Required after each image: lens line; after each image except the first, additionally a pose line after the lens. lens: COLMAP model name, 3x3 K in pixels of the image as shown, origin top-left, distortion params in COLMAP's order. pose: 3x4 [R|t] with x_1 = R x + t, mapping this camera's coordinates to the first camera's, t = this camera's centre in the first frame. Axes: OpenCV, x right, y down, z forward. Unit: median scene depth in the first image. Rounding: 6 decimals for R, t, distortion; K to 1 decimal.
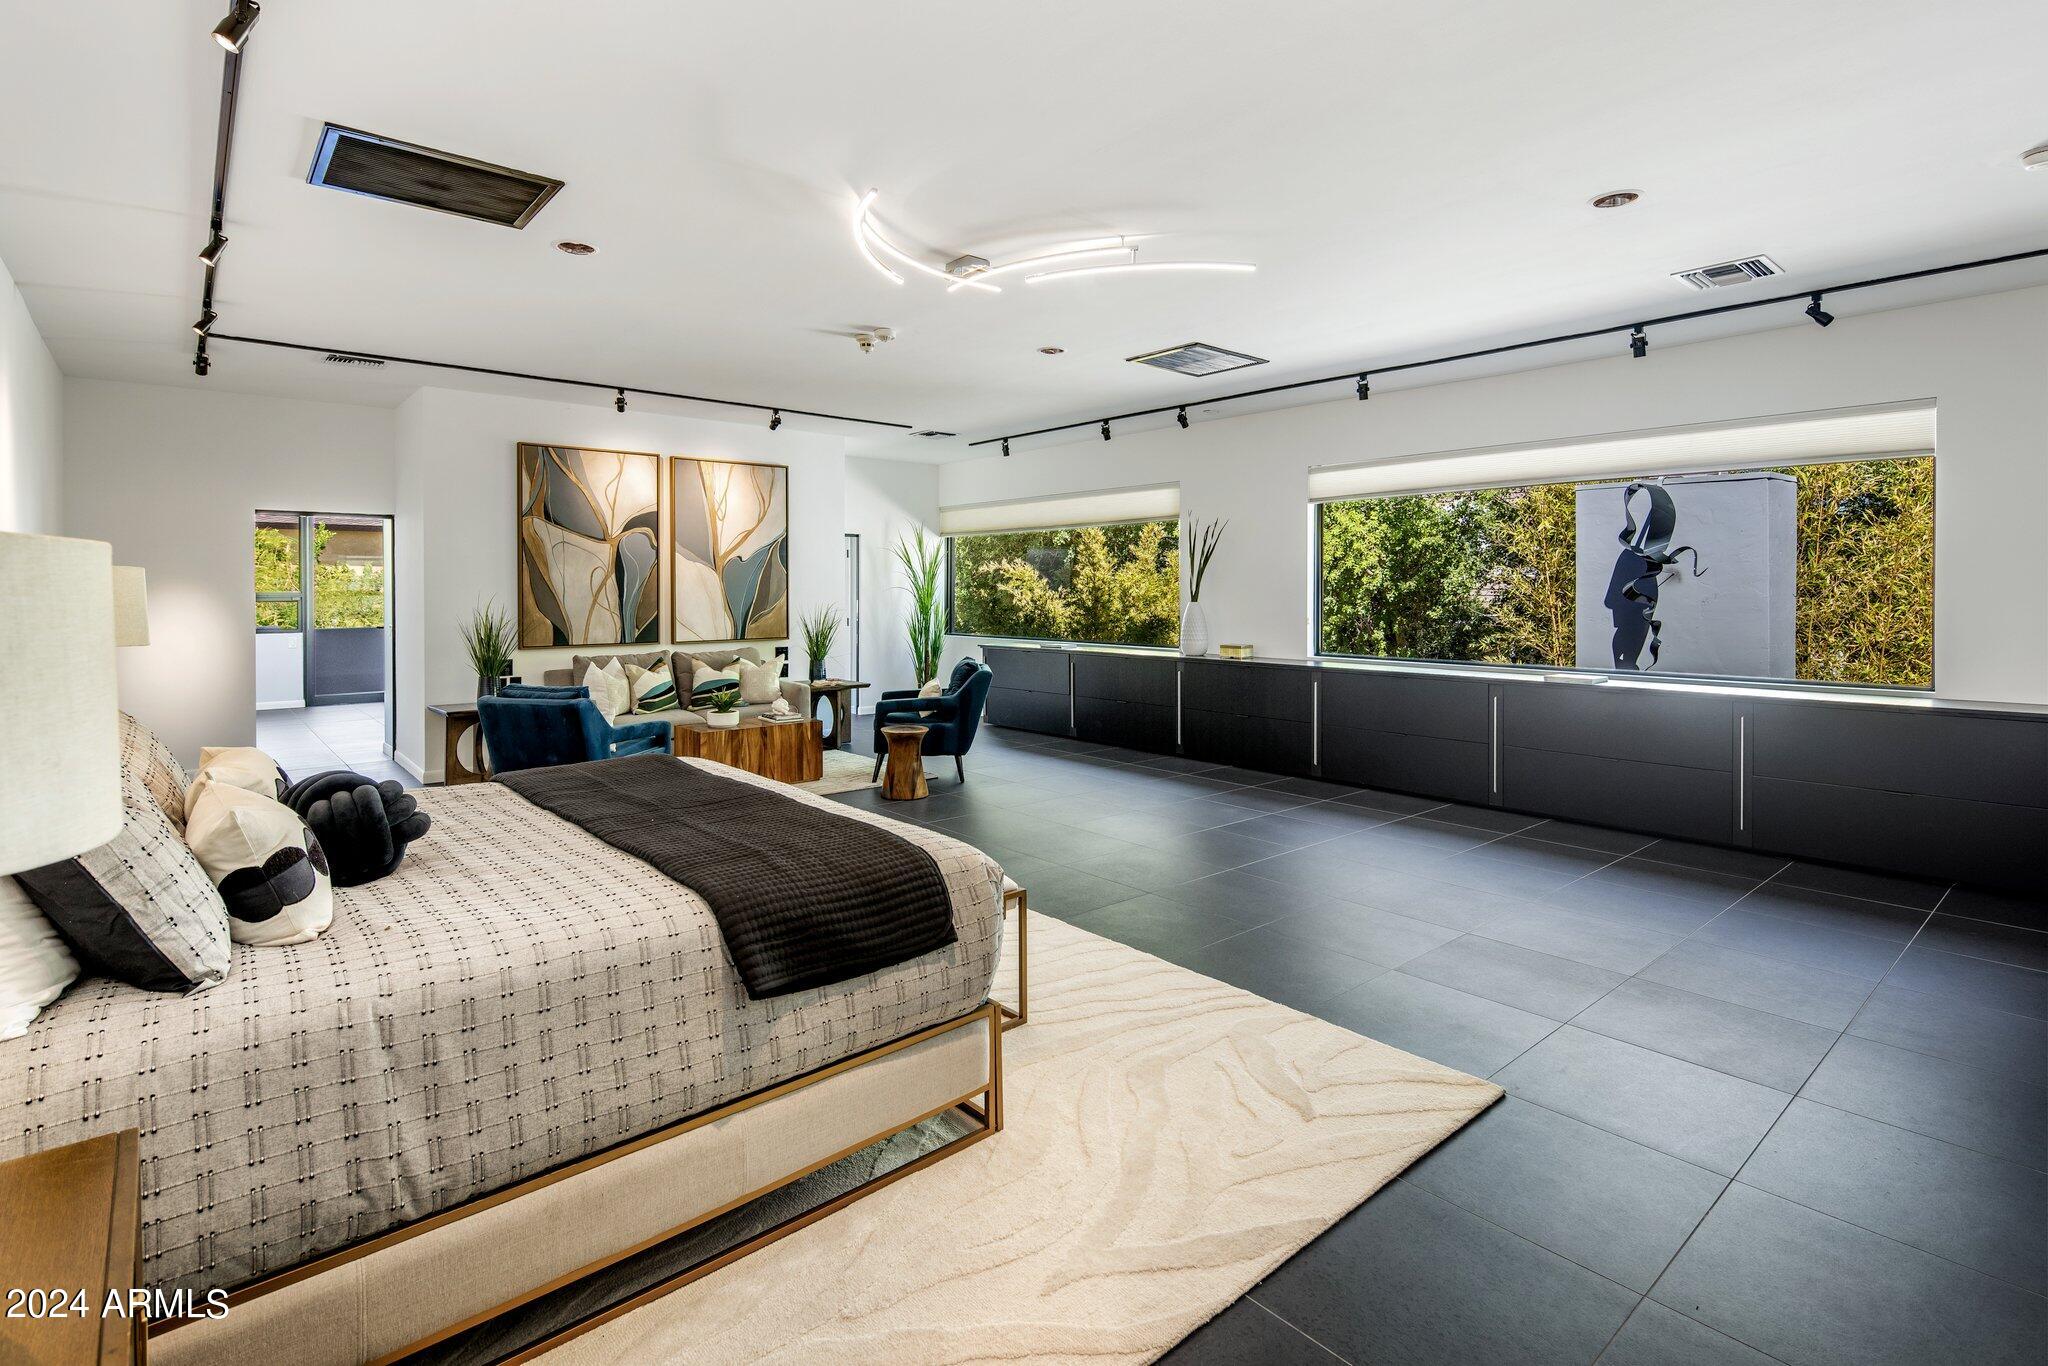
lens RADIAL K [[994.1, 0, 1017.9], [0, 994.1, 624.9], [0, 0, 1]] dist [0.000711, -0.001273]
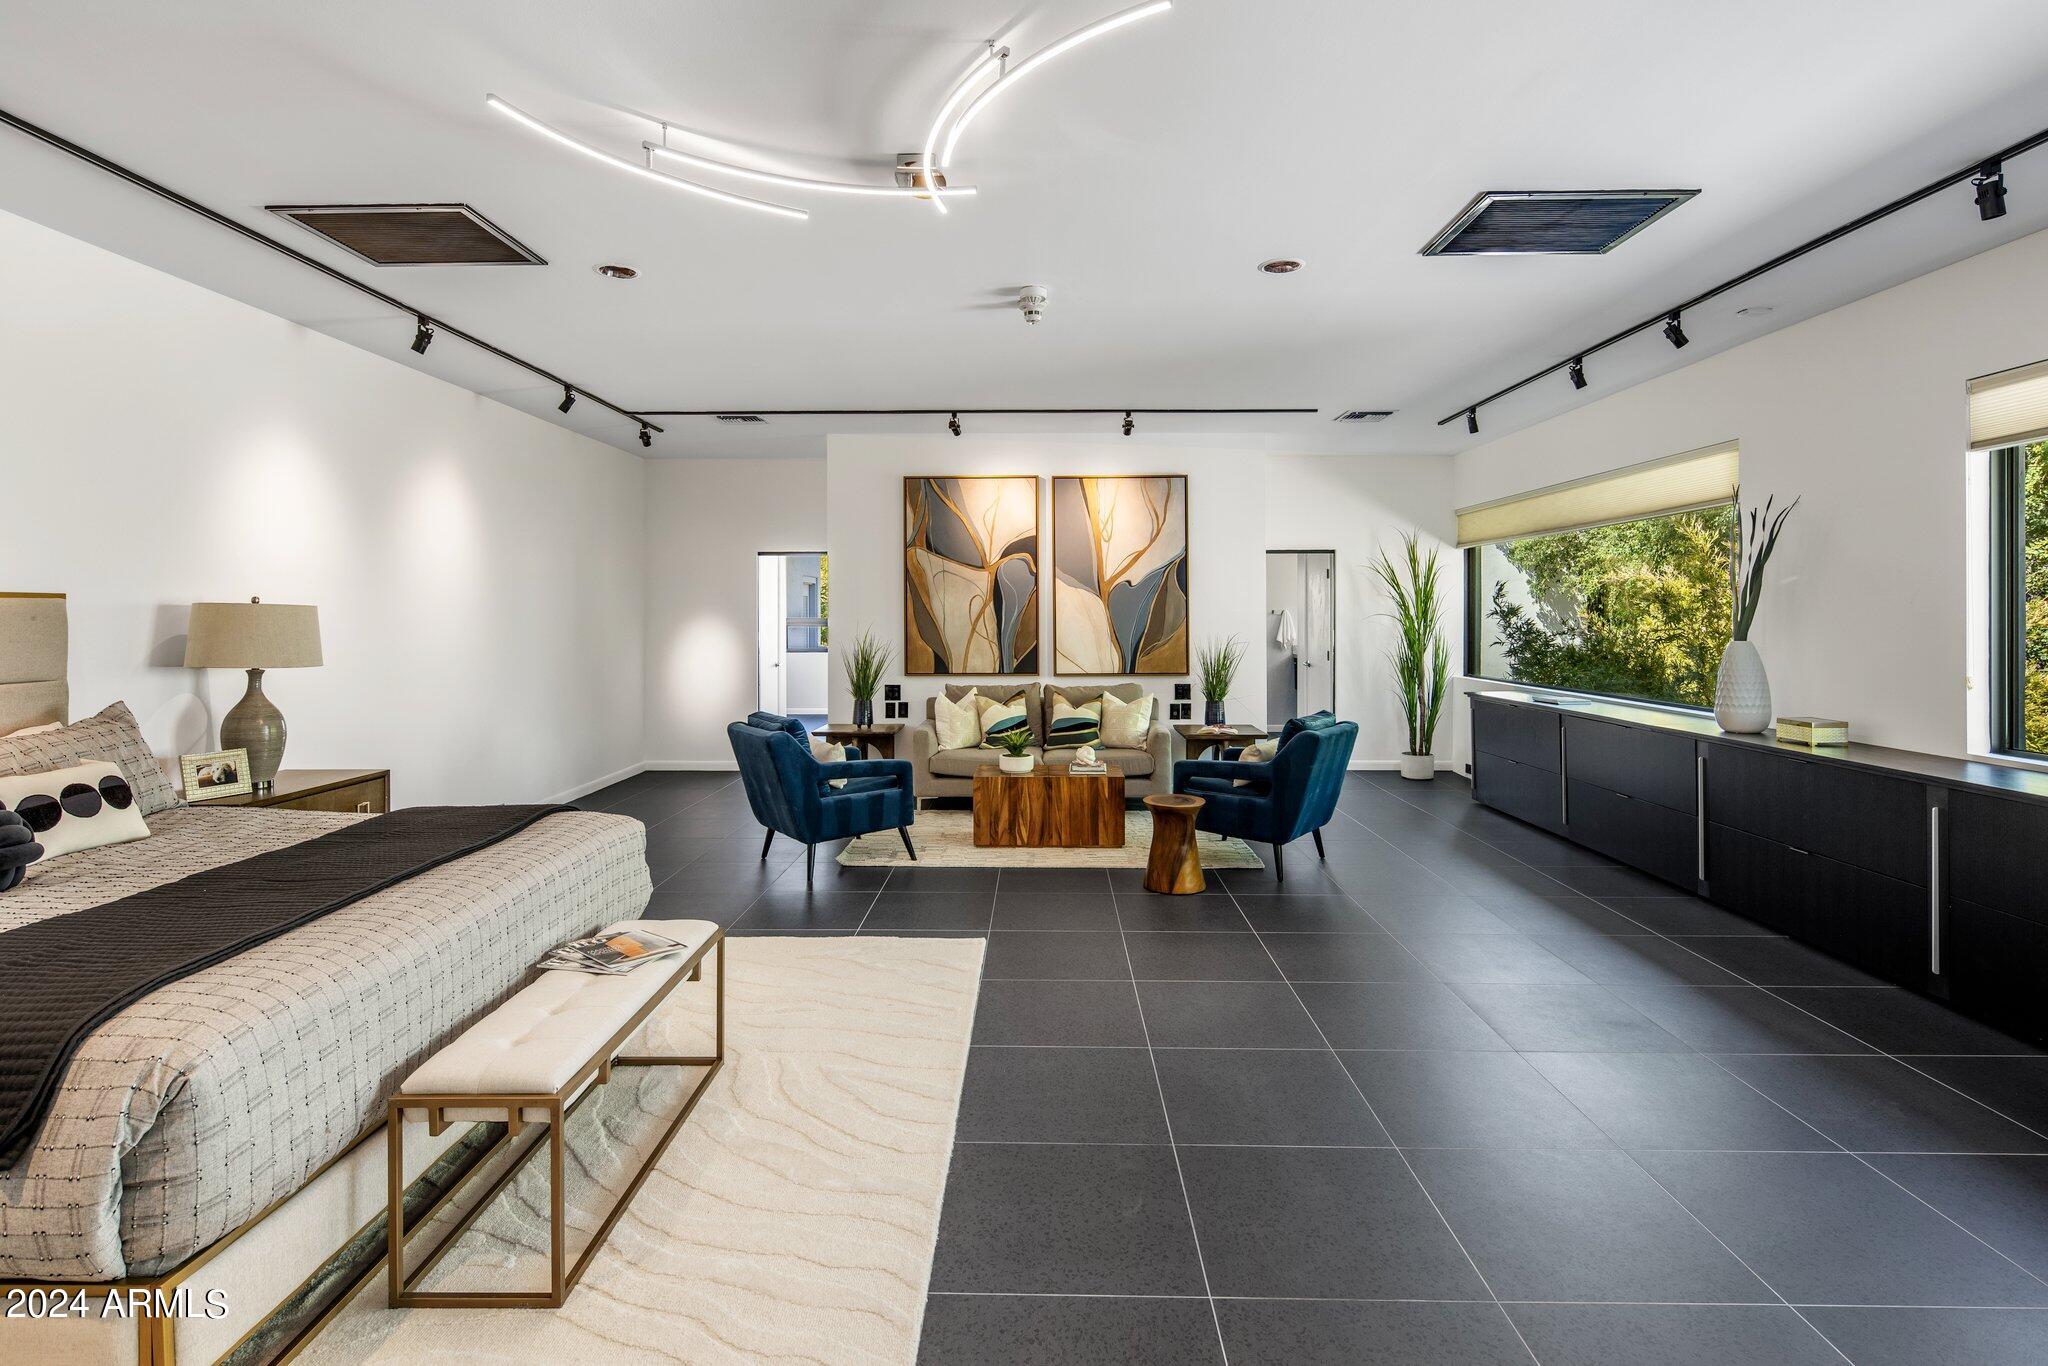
lens RADIAL K [[994.1, 0, 1017.9], [0, 994.1, 624.9], [0, 0, 1]] dist [0.000711, -0.001273]
pose [[0.740363, 0.006794, -0.672173, 0.268611], [-0.022811, 0.999627, -0.015022, -0.014617], [0.671820, 0.026454, 0.740242, 0.293677]]
